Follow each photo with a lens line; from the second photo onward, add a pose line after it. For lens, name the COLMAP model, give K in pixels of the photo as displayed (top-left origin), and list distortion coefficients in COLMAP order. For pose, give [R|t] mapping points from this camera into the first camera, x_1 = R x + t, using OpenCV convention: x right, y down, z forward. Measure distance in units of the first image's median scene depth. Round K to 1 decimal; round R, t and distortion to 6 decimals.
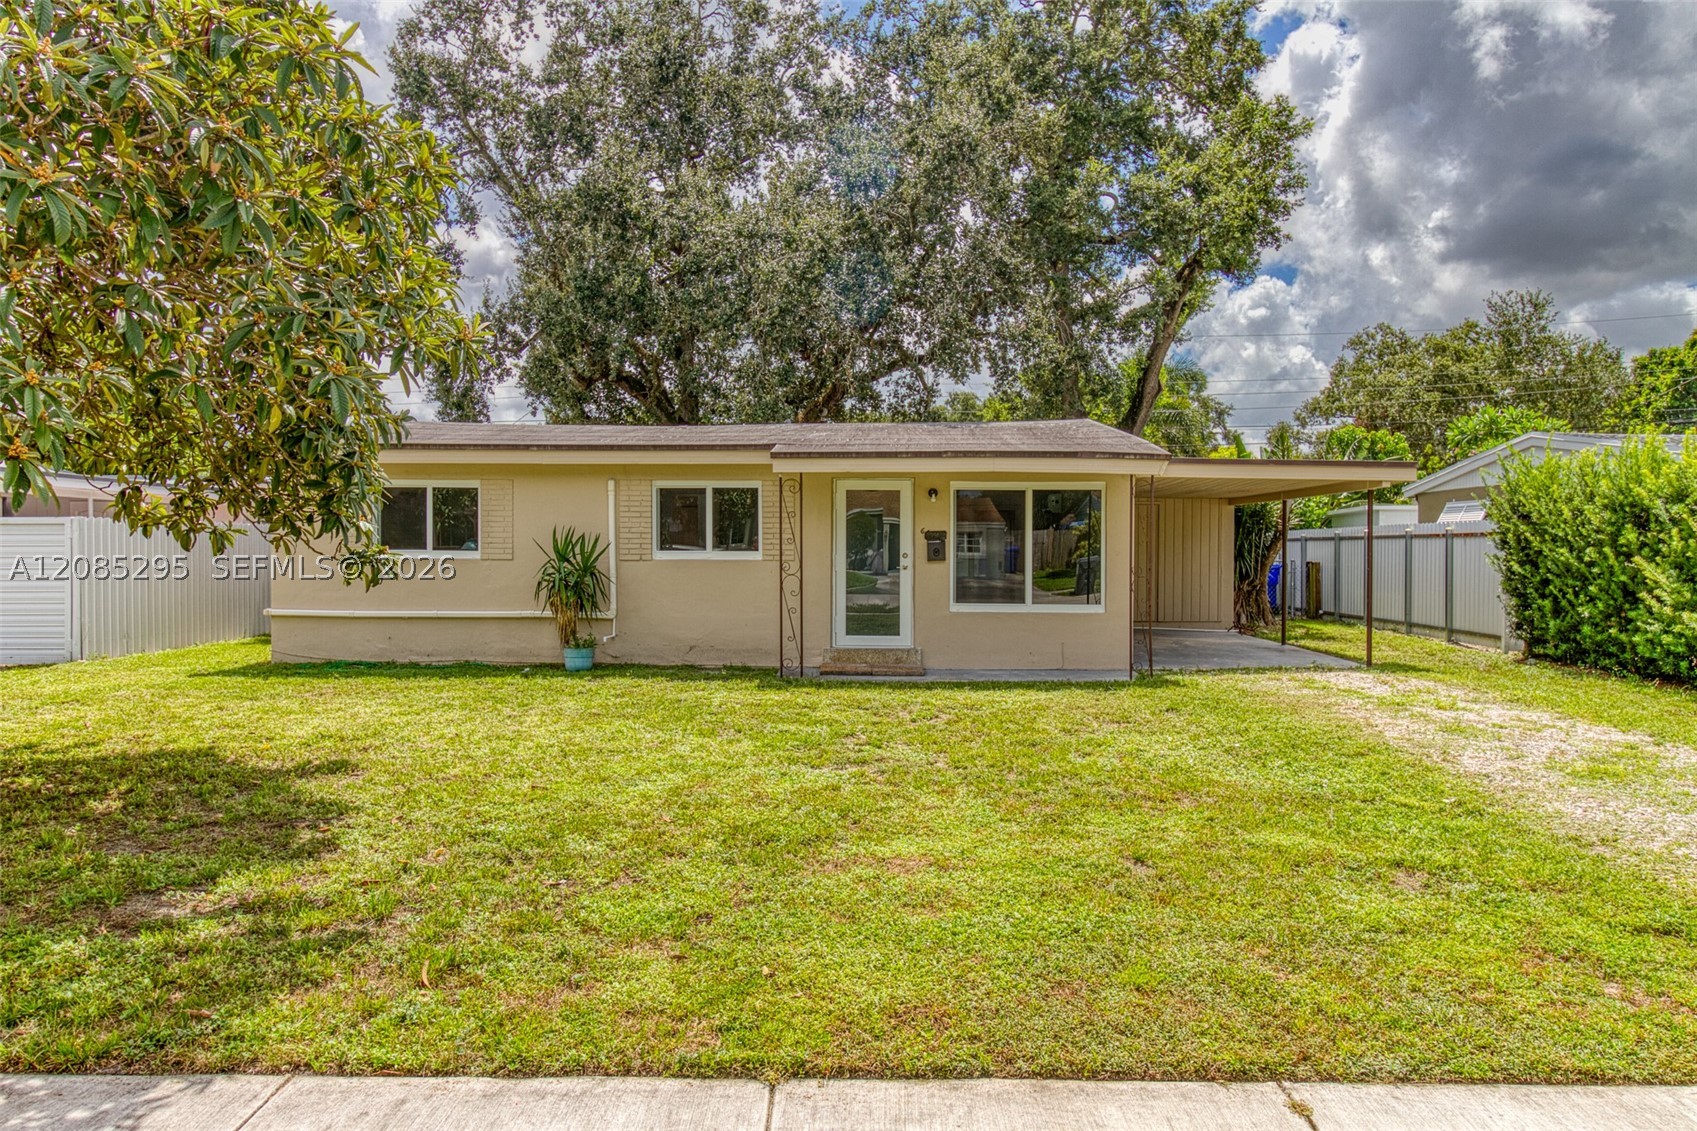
lens RADIAL K [[1161.2, 0, 823.3], [0, 1161.2, 543.7], [0, 0, 1]] dist [-0.003598, -0.000324]
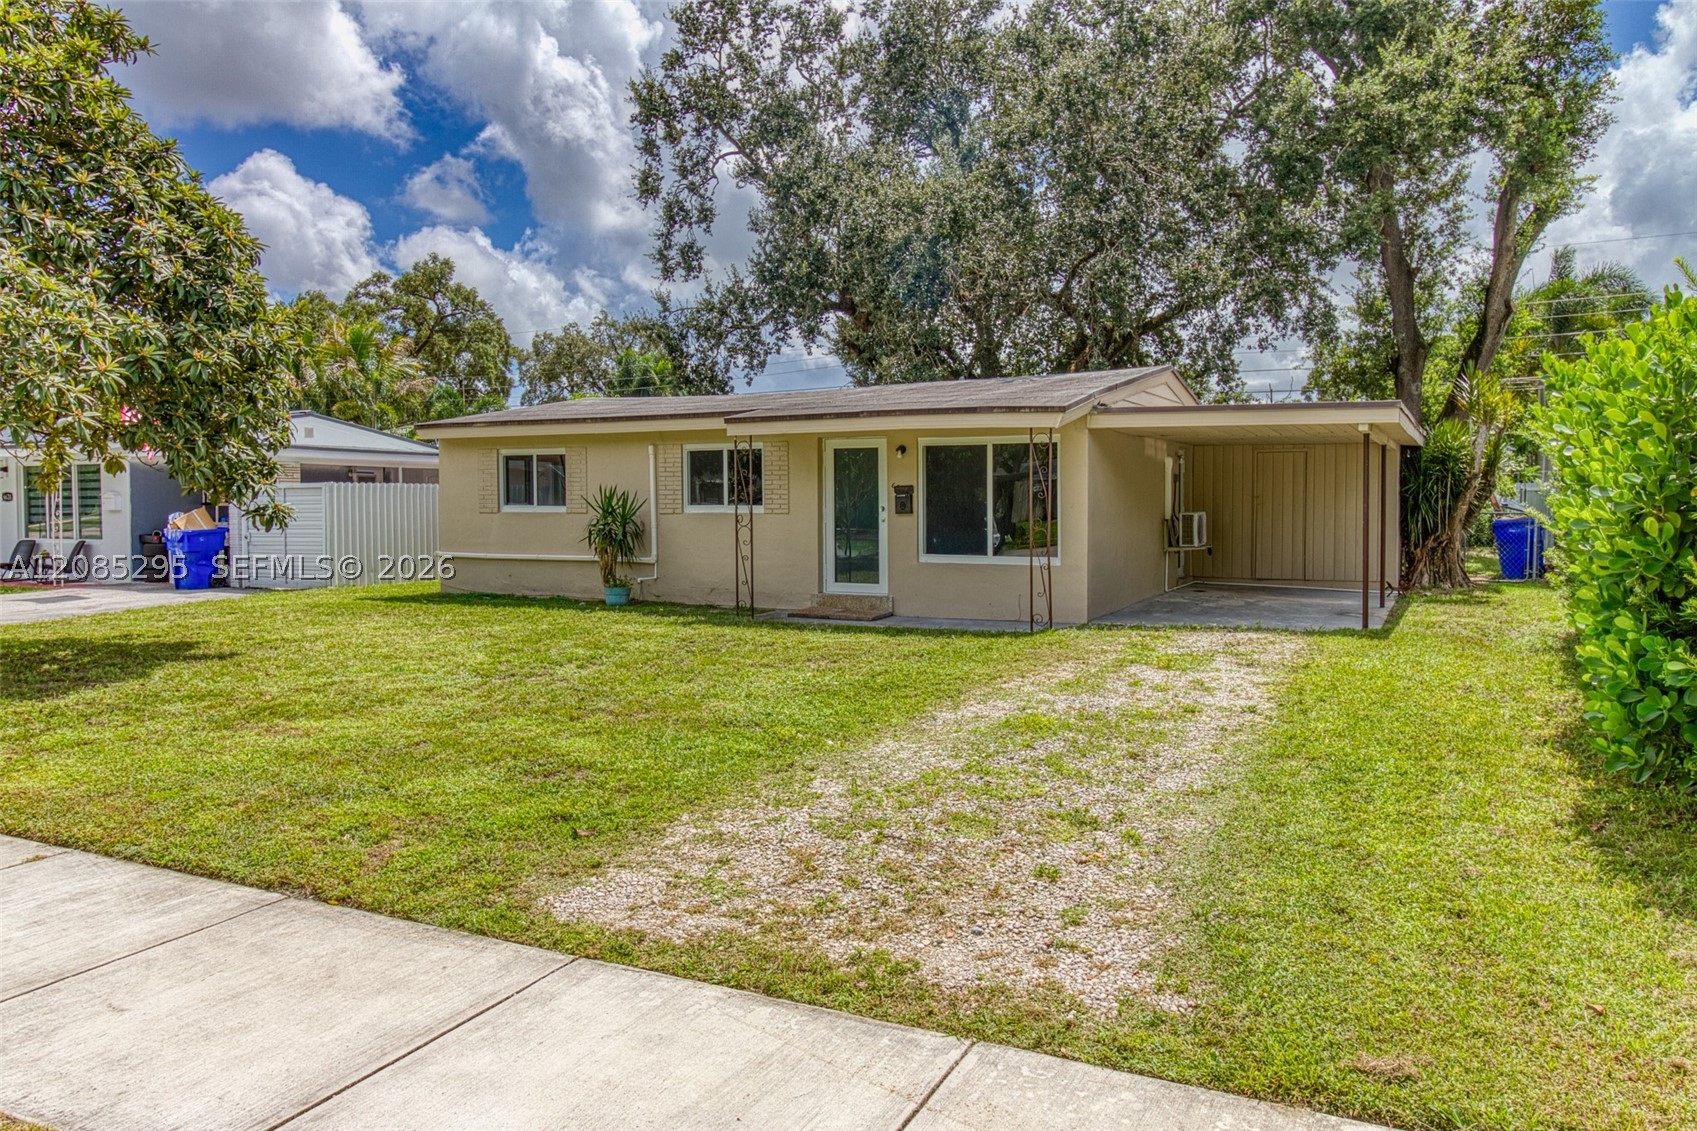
lens RADIAL K [[1161.2, 0, 823.3], [0, 1161.2, 543.7], [0, 0, 1]] dist [-0.003598, -0.000324]
pose [[0.897702, 0.010288, -0.440484, 0.620709], [0.007064, 0.999263, 0.037736, 0.002041], [0.440547, -0.036987, 0.896967, 0.024822]]
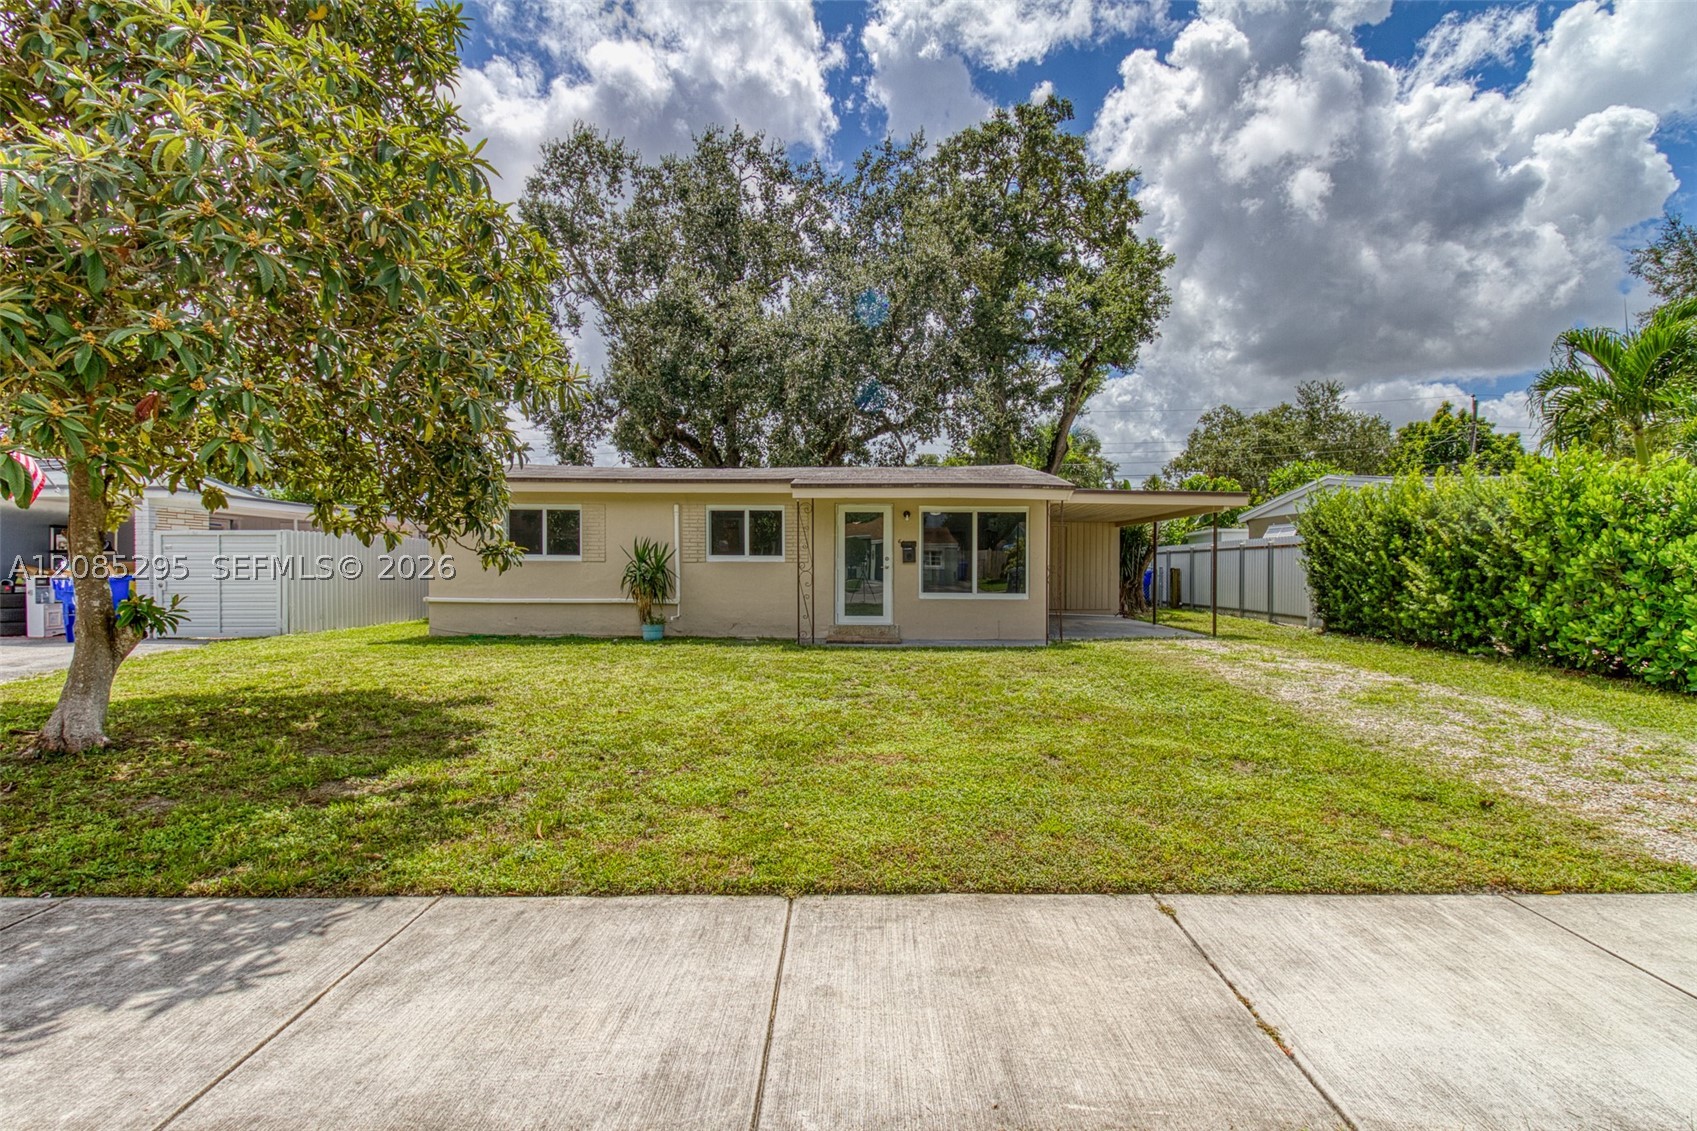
lens RADIAL K [[827.3, 0, 848.5], [0, 827.3, 565.5], [0, 0, 1]] dist [0.002880, -0.000023]
pose [[0.999721, -0.001285, 0.023576, 0.000641], [0.001171, 0.999987, 0.004864, 0.016977], [-0.023582, -0.004835, 0.999710, 0.002354]]
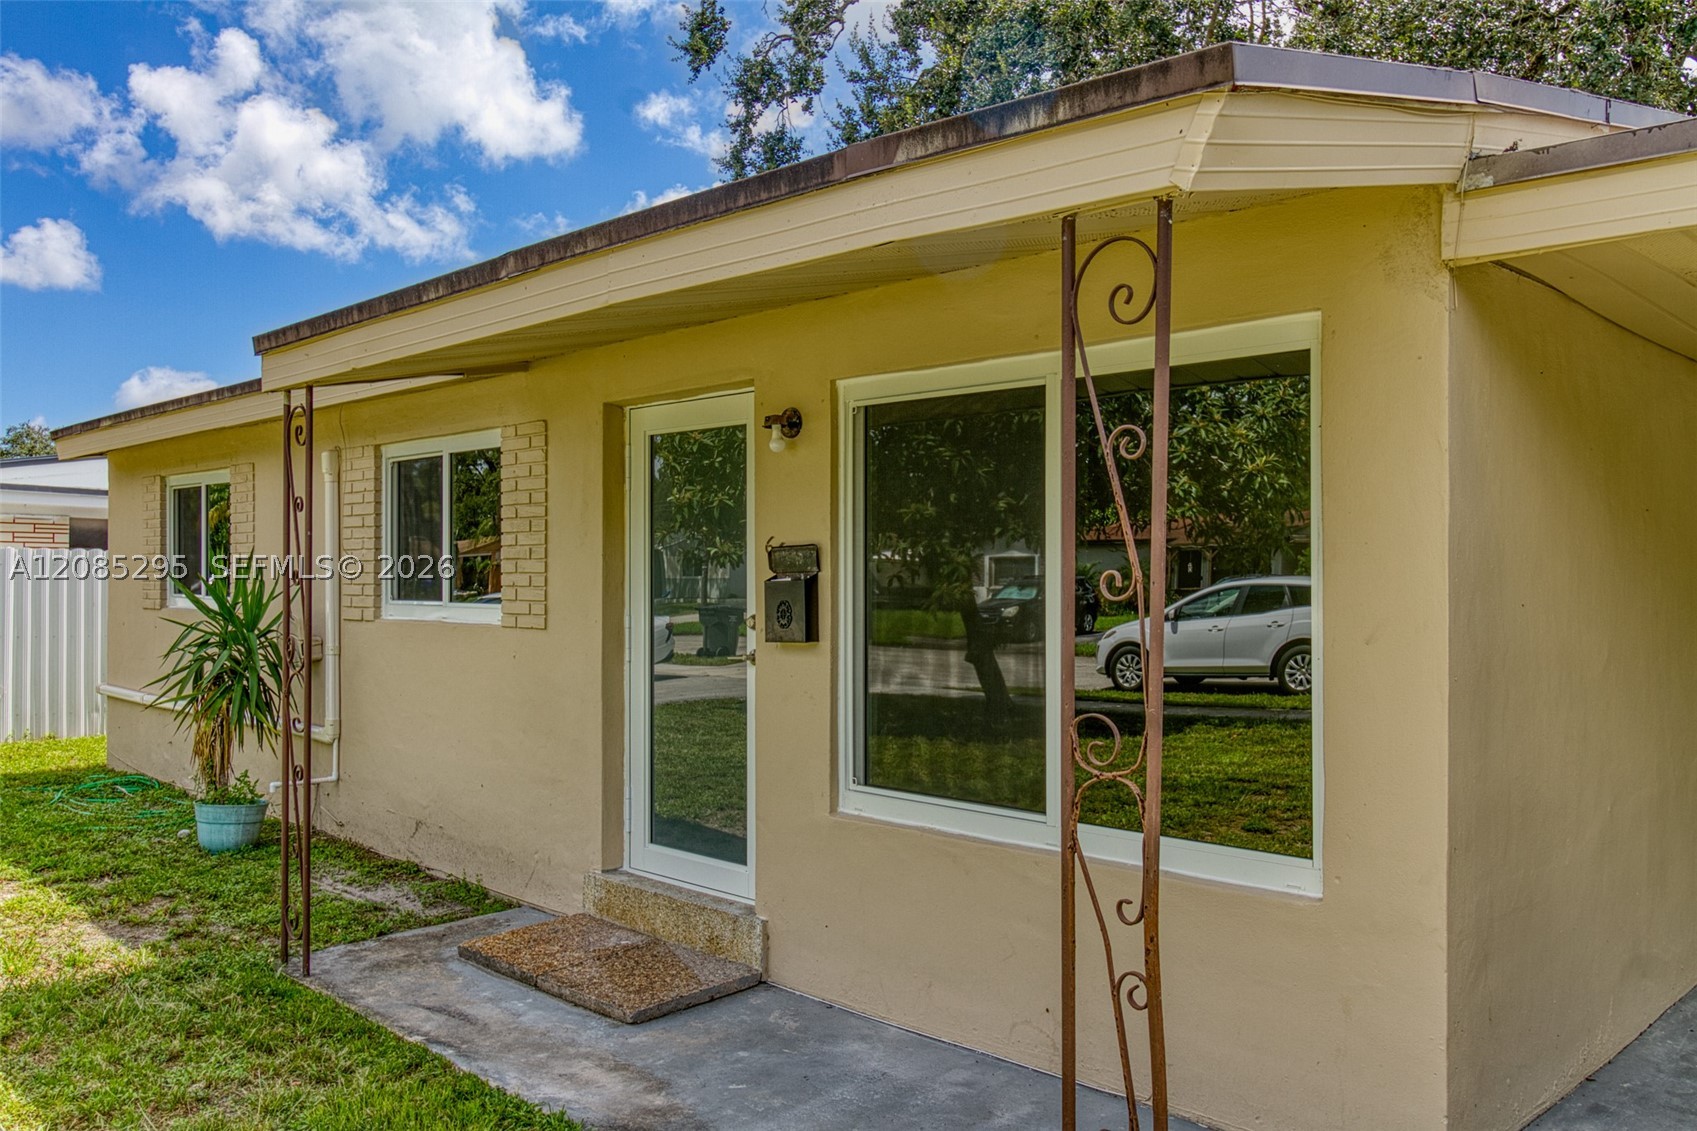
lens RADIAL K [[1345.8, 0, 848.5], [0, 1345.8, 565.5], [0, 0, 1]] dist [0.005795, 0.001815]
pose [[0.741610, -0.007922, -0.670784, 0.433258], [-0.000541, 0.999923, -0.012407, -0.001172], [0.670831, 0.009565, 0.741549, 0.931610]]
